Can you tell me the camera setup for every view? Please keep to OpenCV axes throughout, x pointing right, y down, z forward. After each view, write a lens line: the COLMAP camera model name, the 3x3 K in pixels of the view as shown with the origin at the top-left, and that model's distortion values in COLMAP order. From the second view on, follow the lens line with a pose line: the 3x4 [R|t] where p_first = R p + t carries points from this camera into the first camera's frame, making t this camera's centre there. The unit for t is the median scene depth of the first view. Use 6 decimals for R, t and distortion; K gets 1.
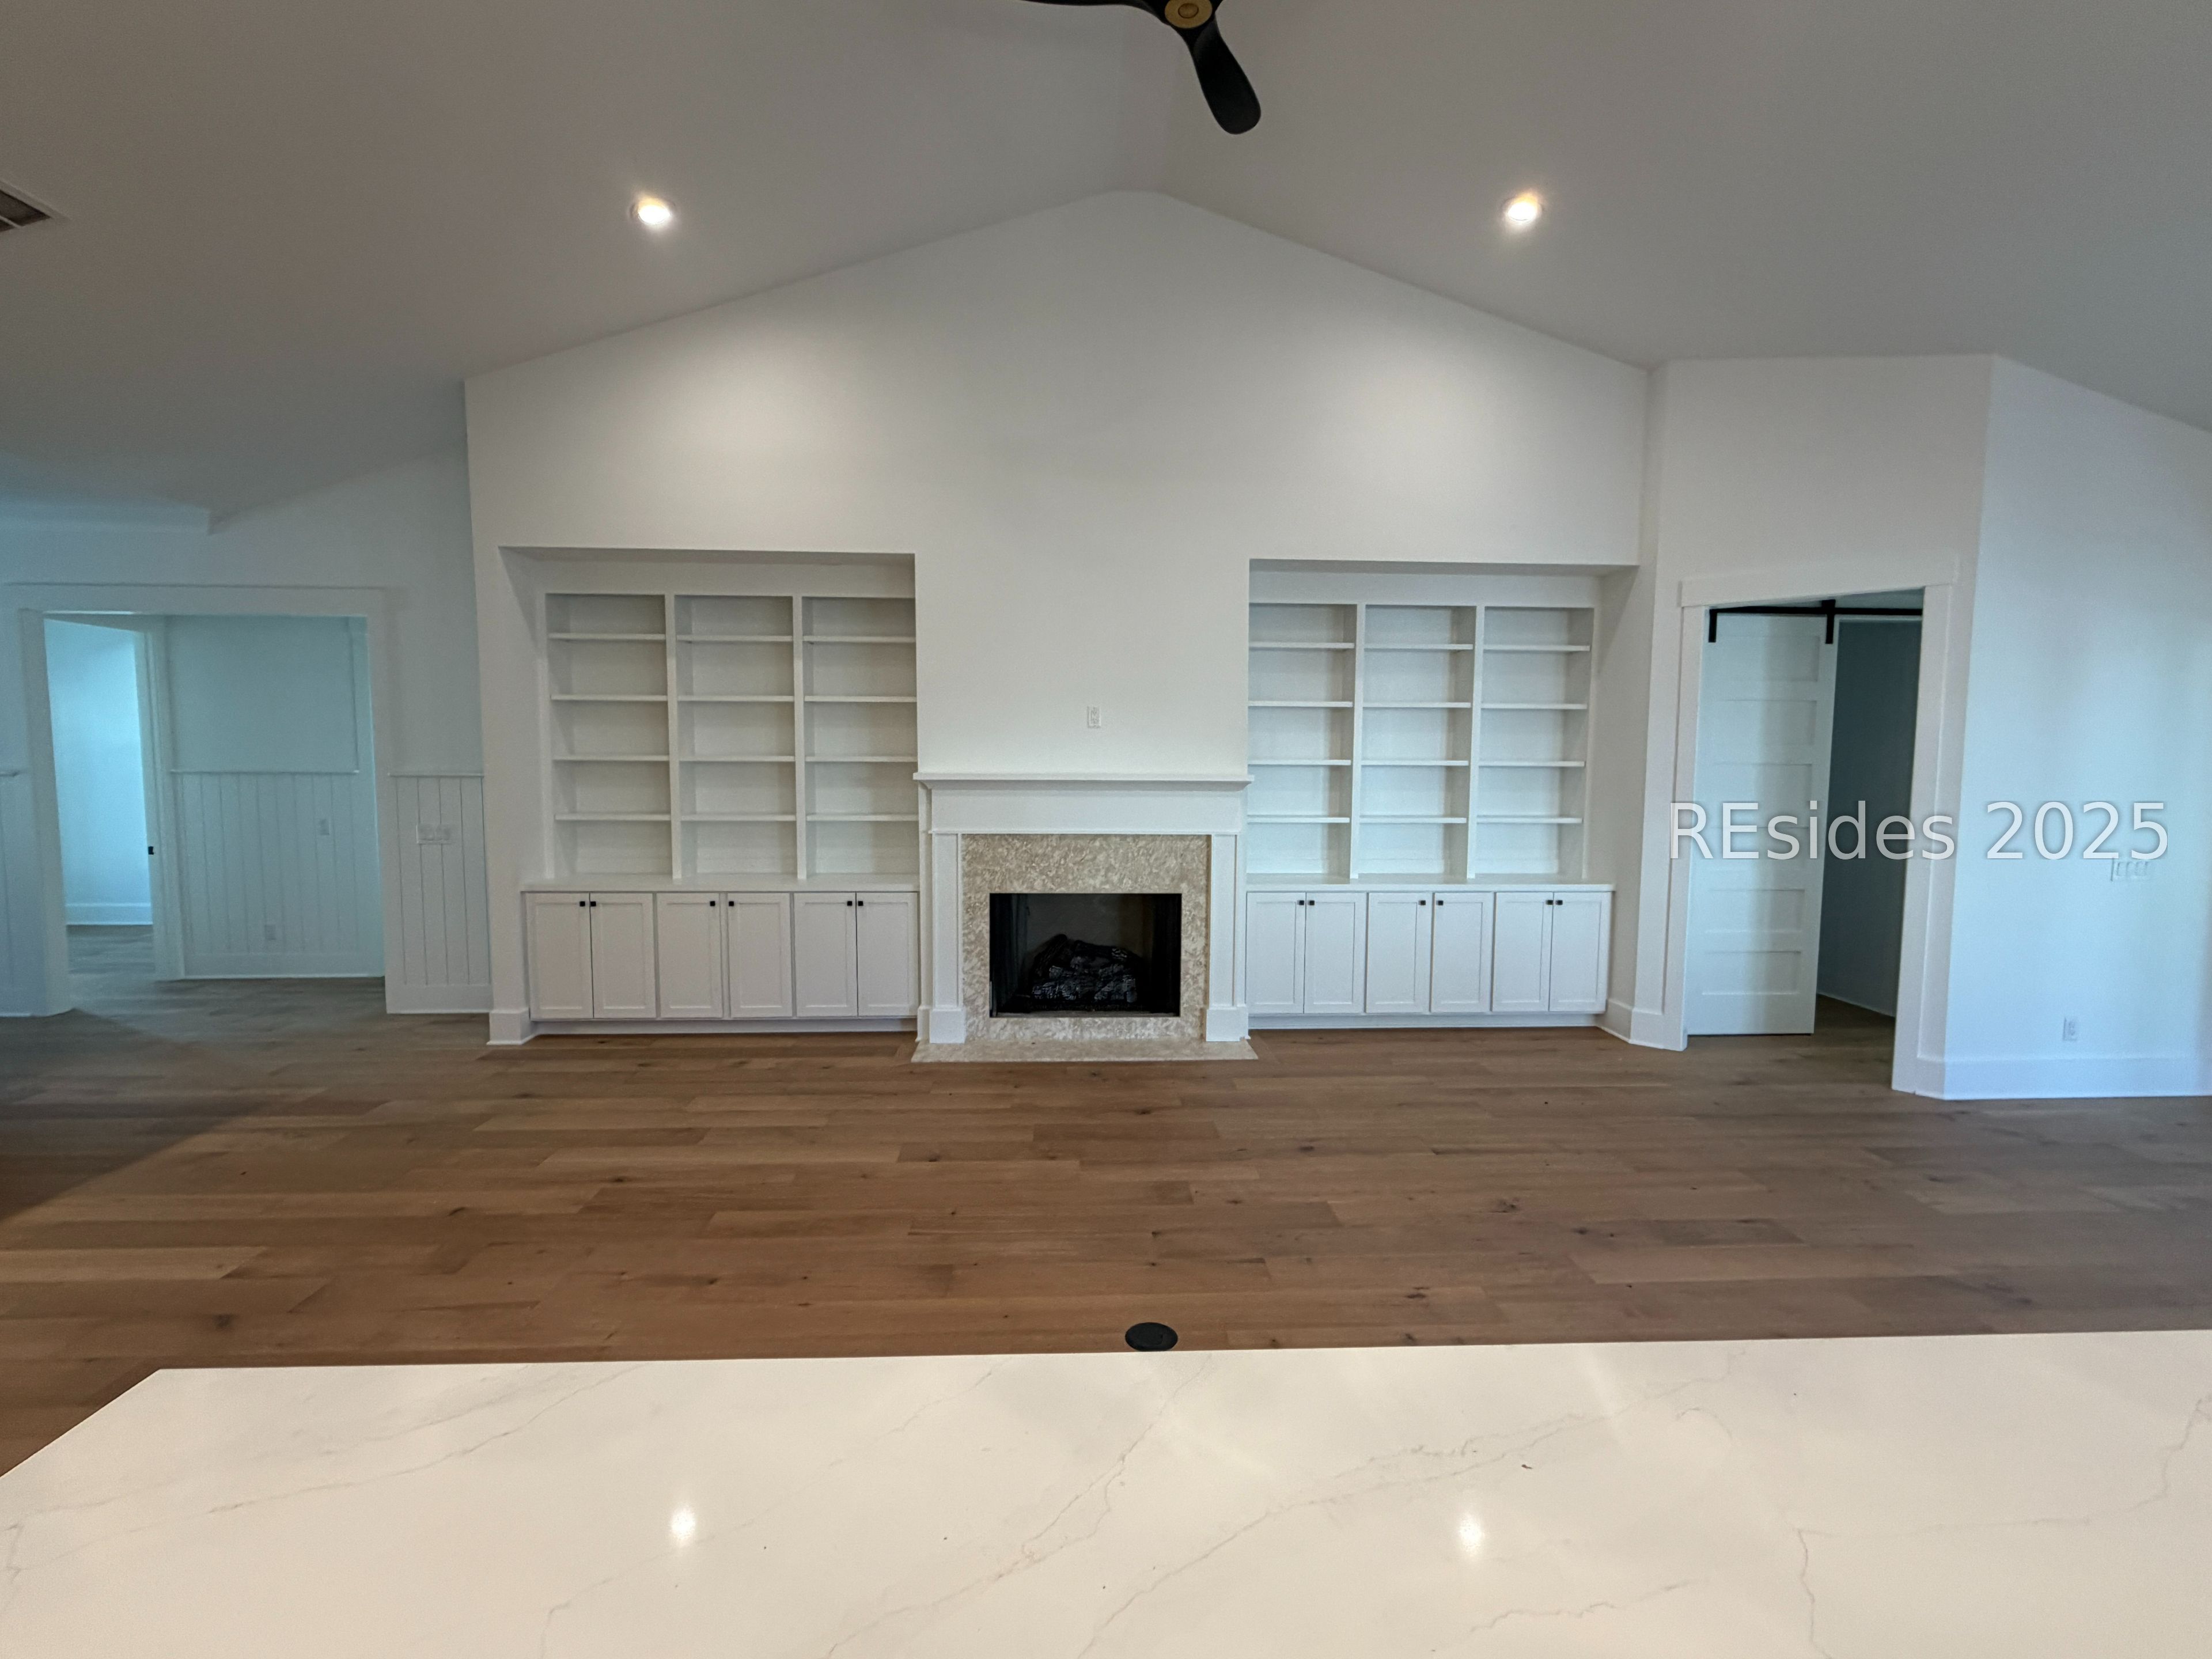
lens RADIAL K [[992.8, 0, 1113.1], [0, 992.8, 836.8], [0, 0, 1]] dist [0.000300, -0.000135]
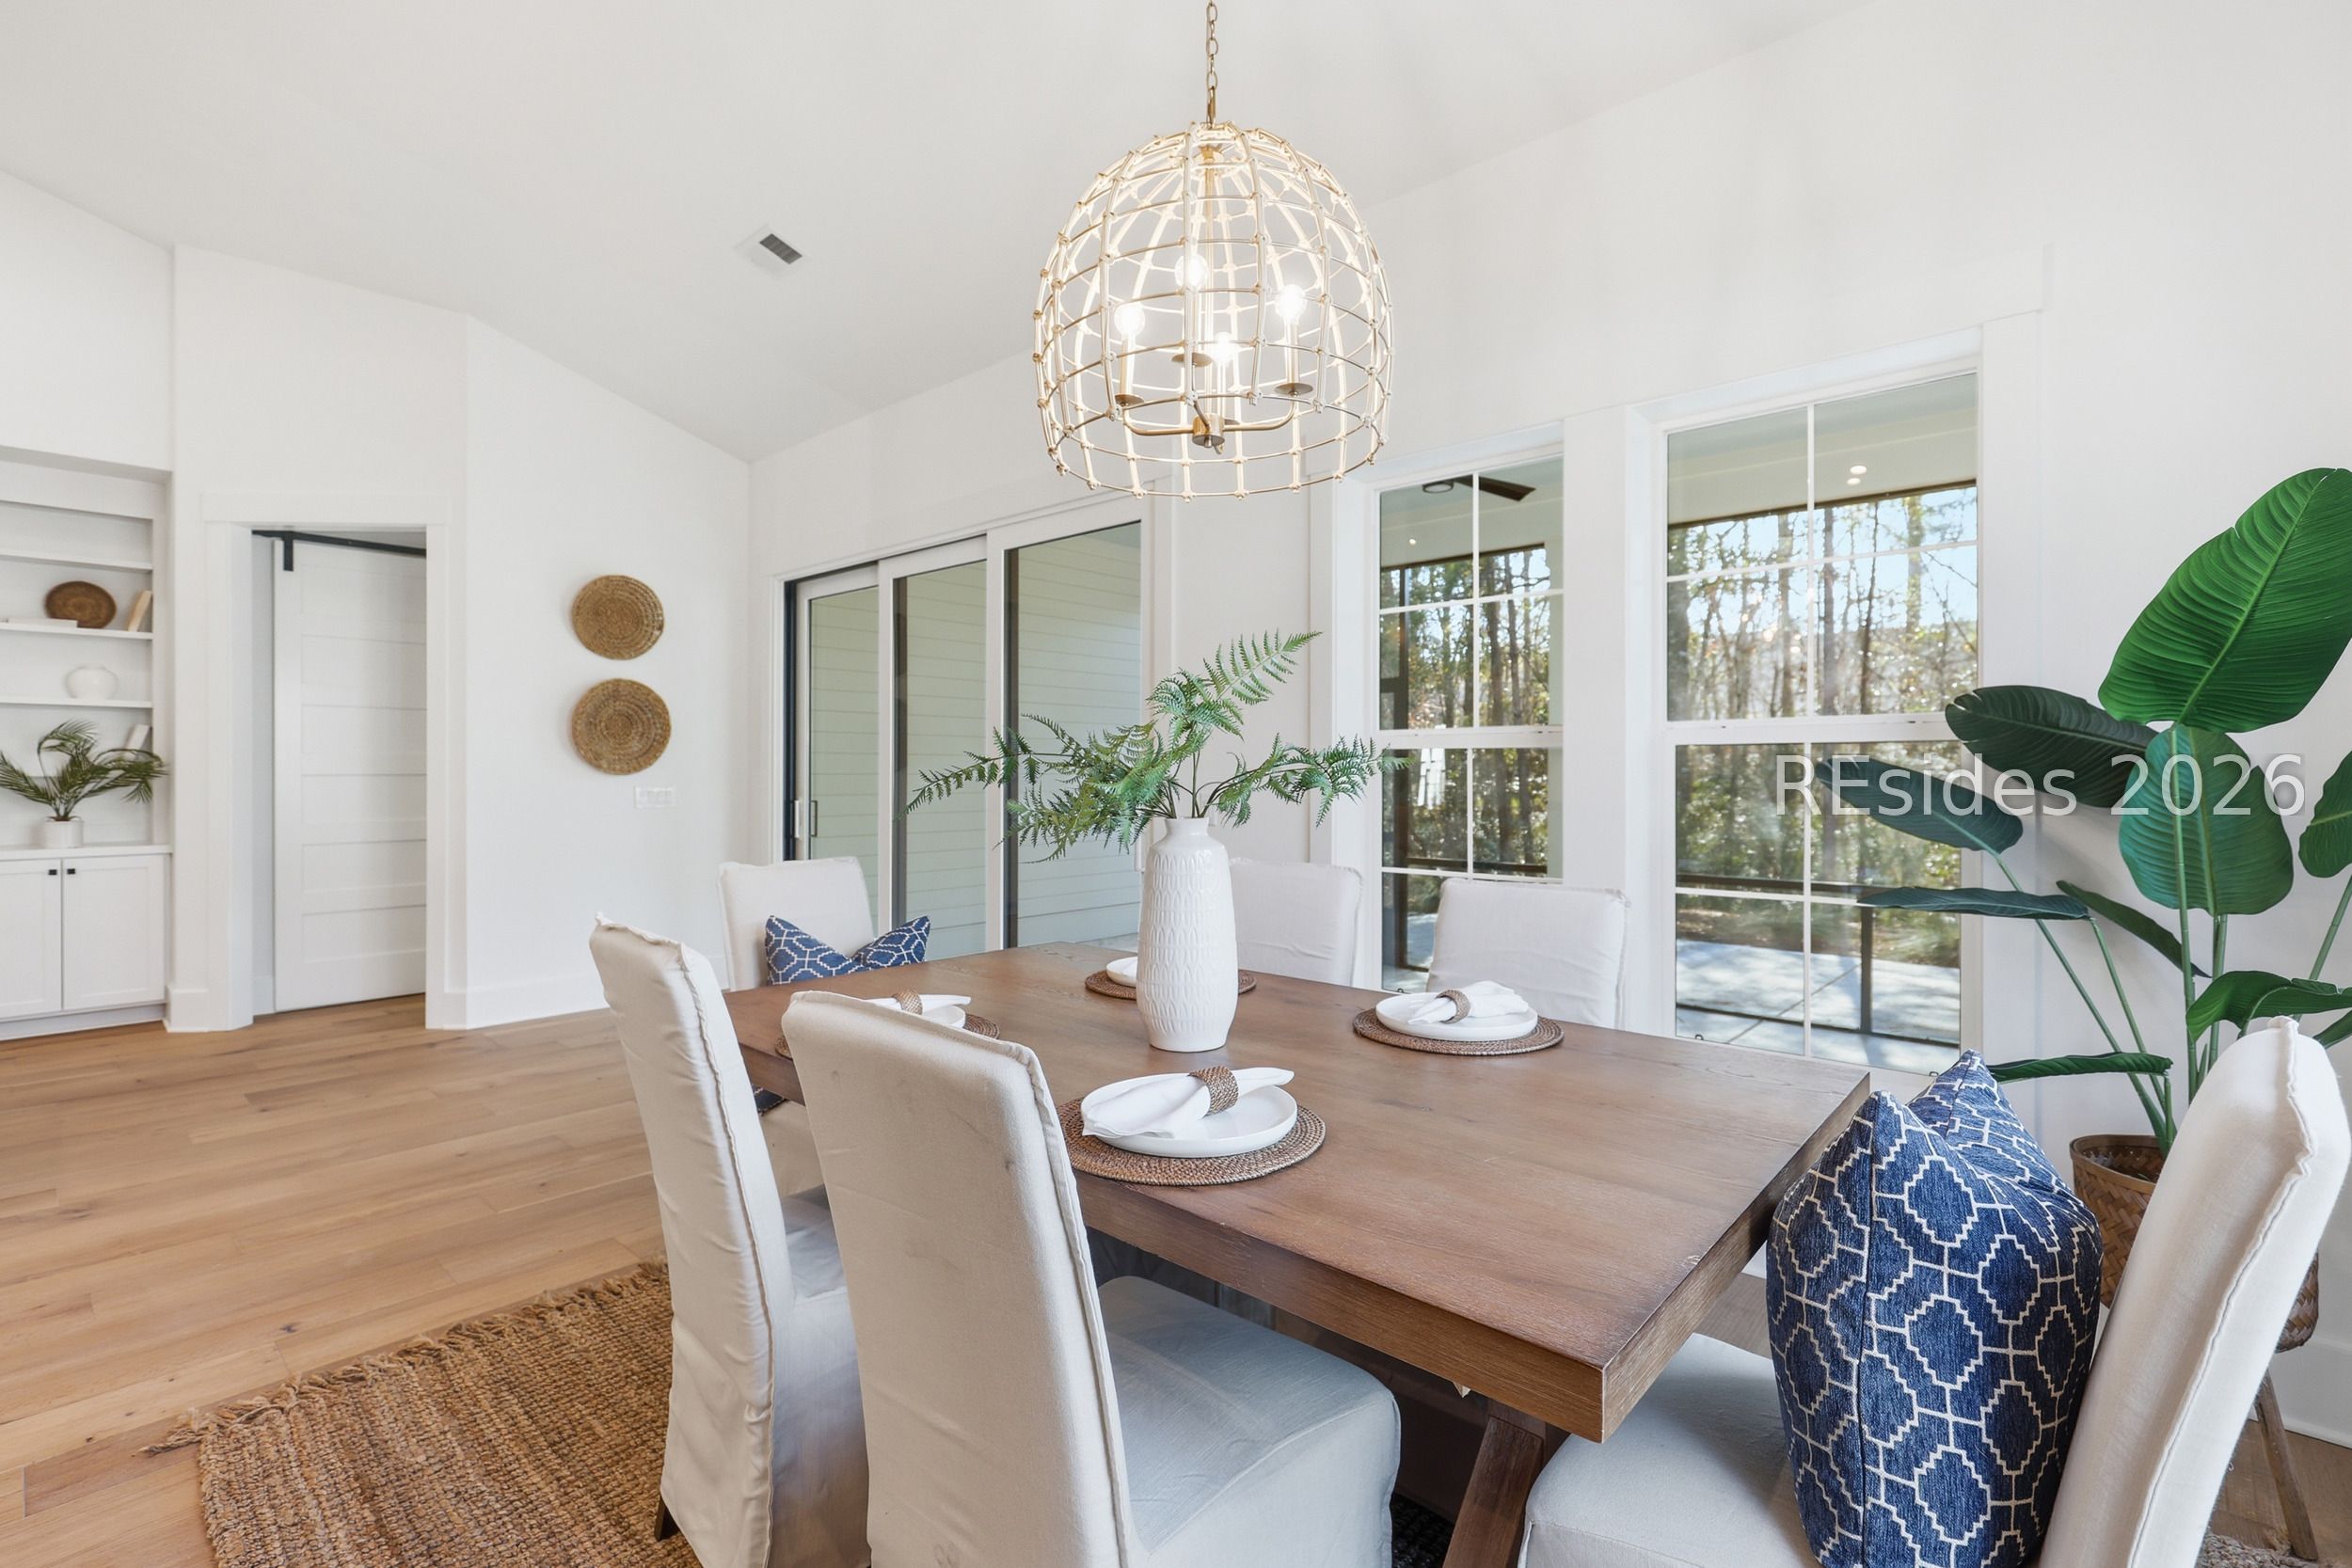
lens RADIAL K [[1055.8, 0, 1176.0], [0, 1055.8, 784.0], [0, 0, 1]] dist [-0.003773, -0.000456]
pose [[0.709786, -0.013114, 0.704295, 0.508630], [0.059697, 0.997350, -0.041592, 0.088095], [-0.701883, 0.071566, 0.708688, -0.239588]]
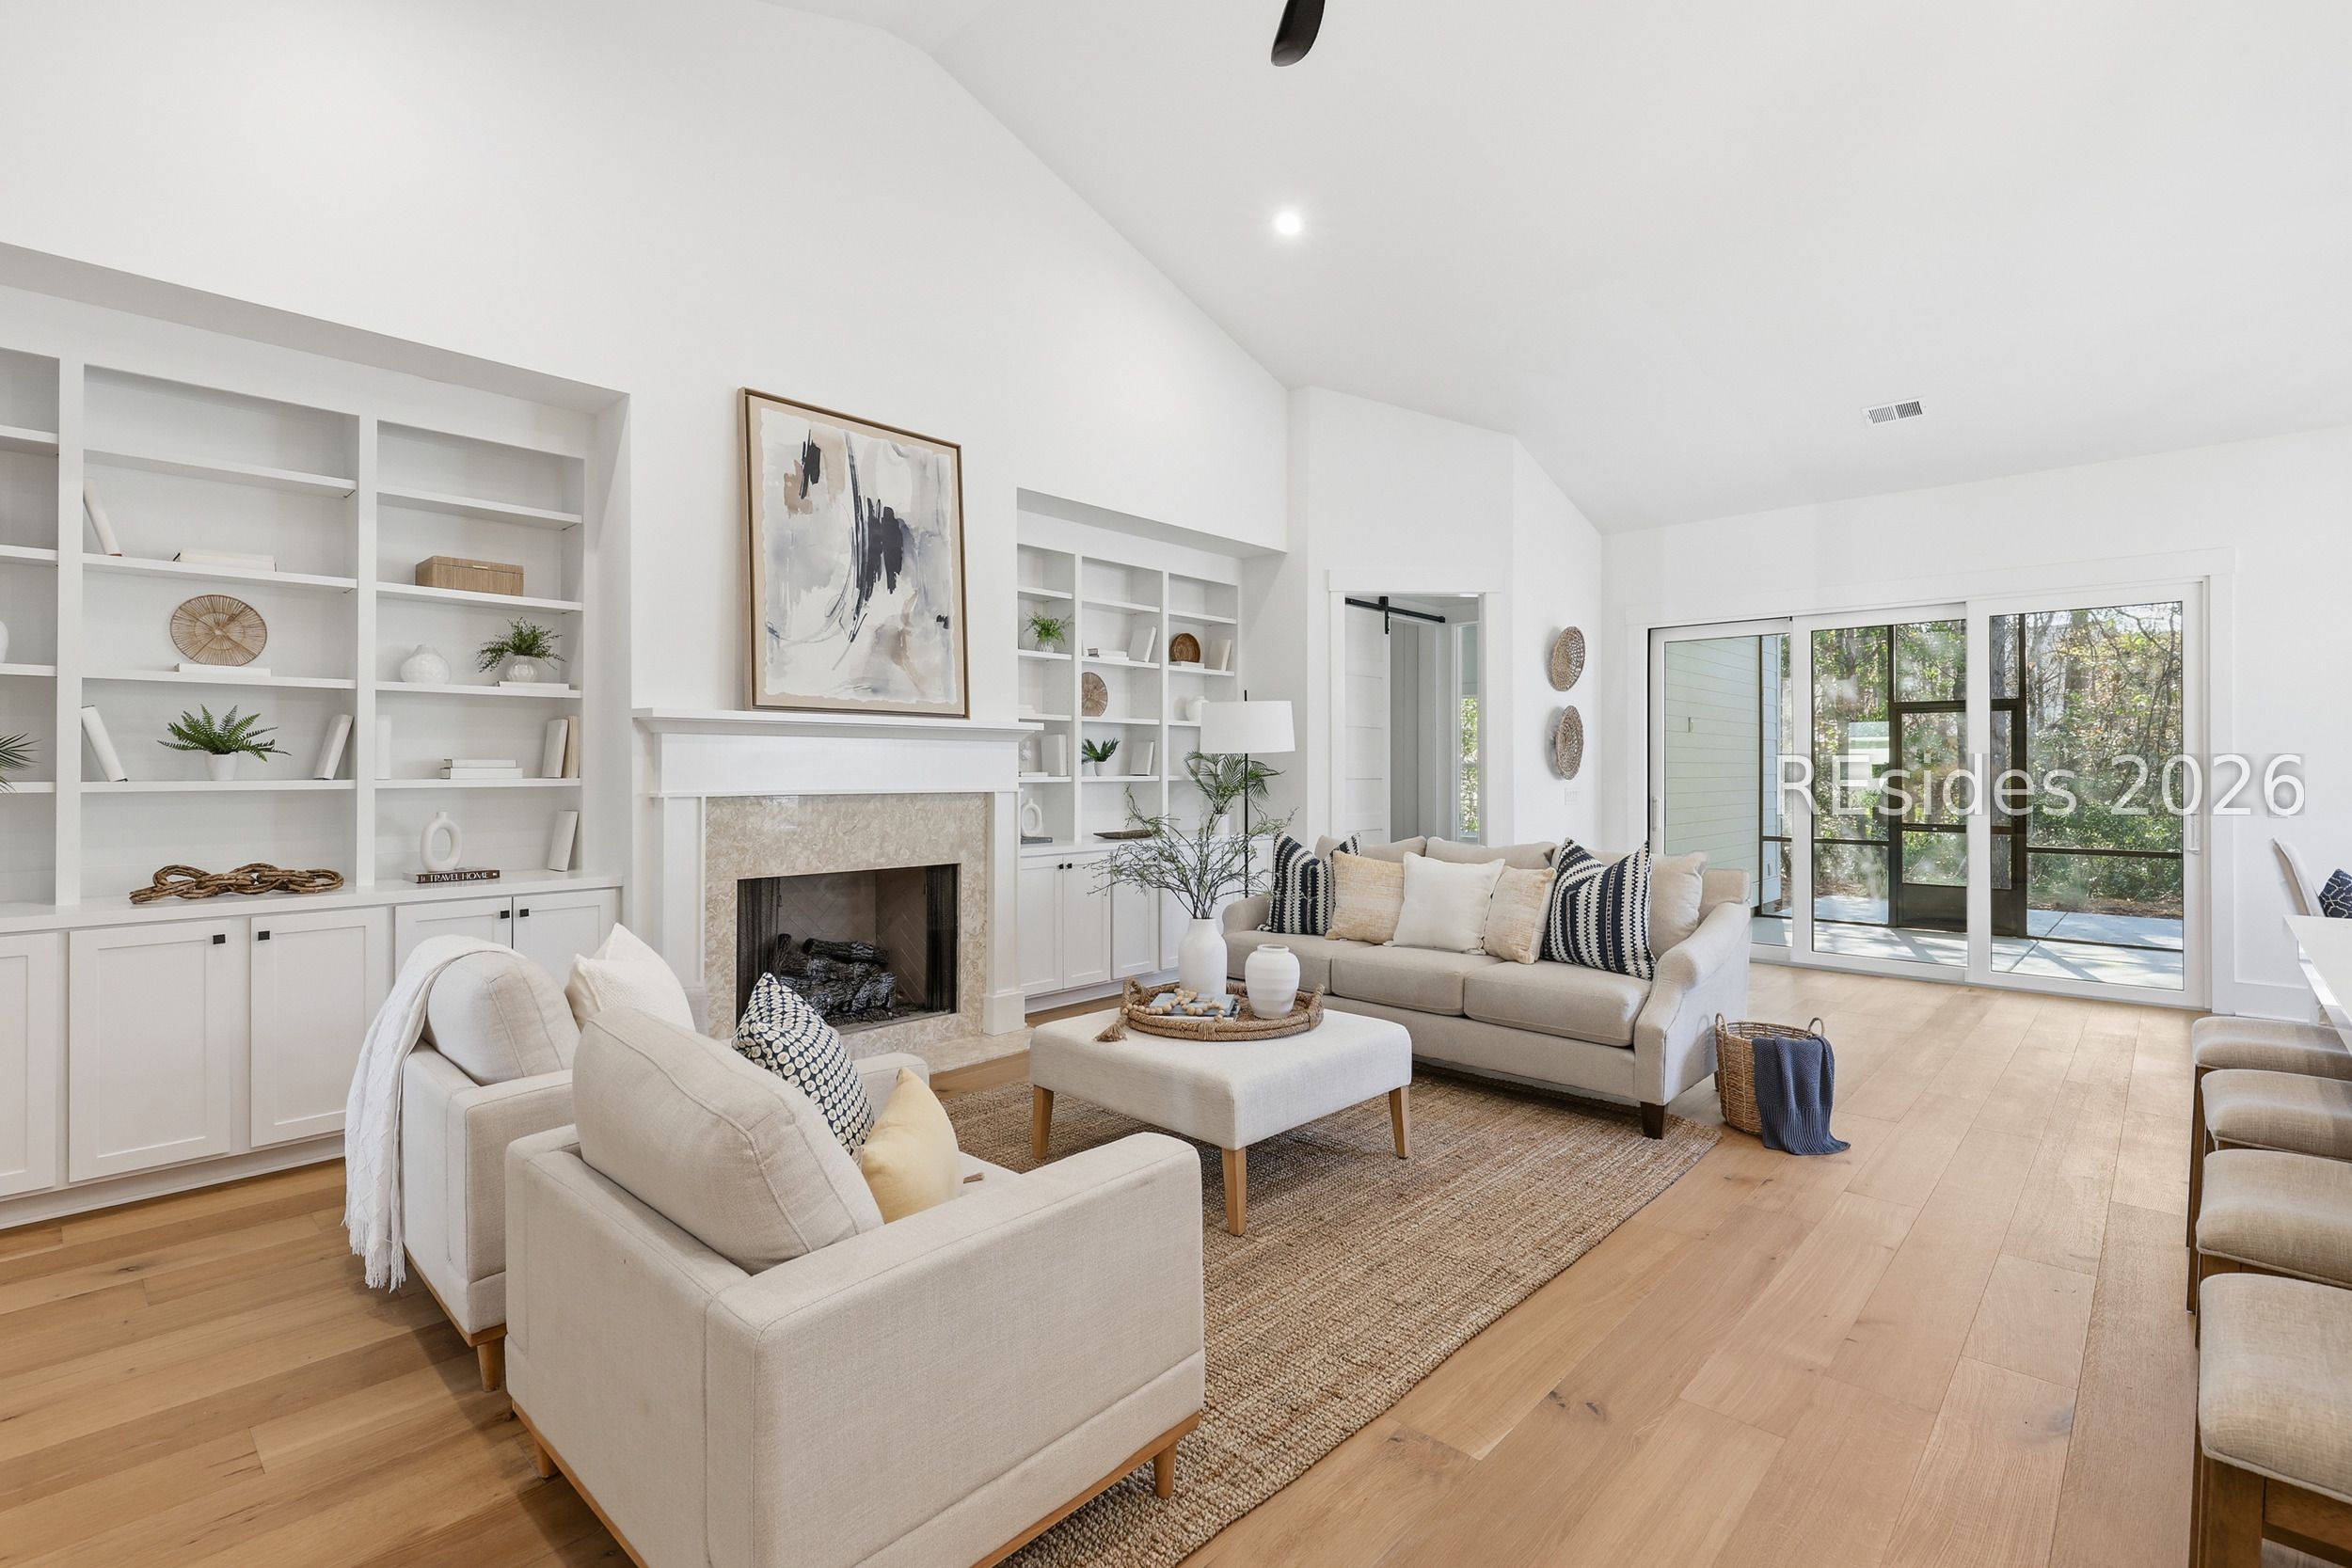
lens RADIAL K [[1073.4, 0, 1171.8], [0, 1073.4, 767.1], [0, 0, 1]] dist [0.001178, -0.000470]
pose [[0.725011, -0.004573, 0.688722, -0.430988], [0.056757, 0.996973, -0.053128, 0.034619], [-0.686394, 0.077608, 0.723077, 0.212889]]
